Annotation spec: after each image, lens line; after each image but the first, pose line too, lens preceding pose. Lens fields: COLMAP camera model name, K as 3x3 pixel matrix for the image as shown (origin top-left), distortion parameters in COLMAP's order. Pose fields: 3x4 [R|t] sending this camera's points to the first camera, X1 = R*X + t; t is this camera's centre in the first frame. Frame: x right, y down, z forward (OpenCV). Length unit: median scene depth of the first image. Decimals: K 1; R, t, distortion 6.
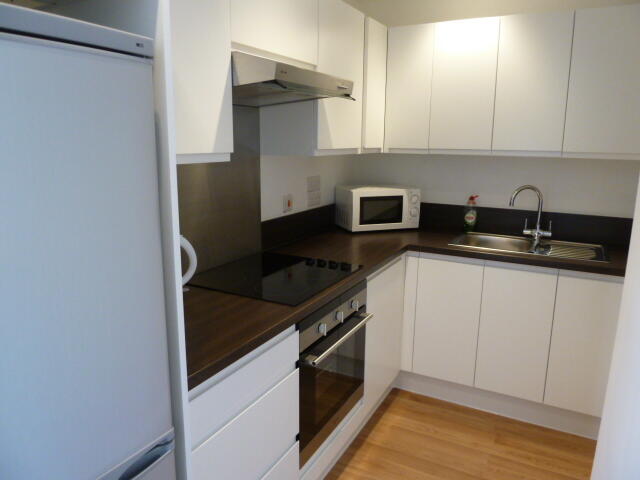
lens RADIAL K [[481.0, 0, 320.0], [0, 481.0, 240.0], [0, 0, 1]] dist [-0.031722, 0.003382]
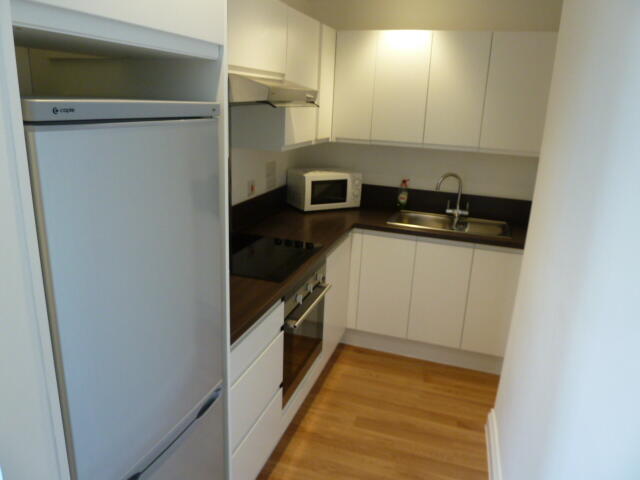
lens RADIAL K [[481.0, 0, 320.0], [0, 481.0, 240.0], [0, 0, 1]] dist [-0.031722, 0.003382]
pose [[0.984781, -0.017337, 0.172934, -0.112535], [0.002955, 0.996539, 0.083078, -0.051272], [-0.173776, -0.081302, 0.981423, -0.159352]]
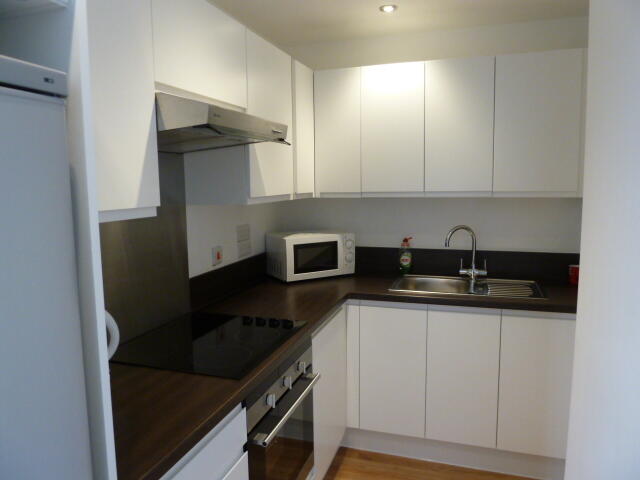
lens RADIAL K [[481.0, 0, 320.0], [0, 481.0, 240.0], [0, 0, 1]] dist [-0.031722, 0.003382]
pose [[0.984055, -0.044559, 0.172192, -0.032386], [0.058857, 0.995148, -0.078842, -0.024278], [-0.167843, 0.087719, 0.981903, 0.071415]]
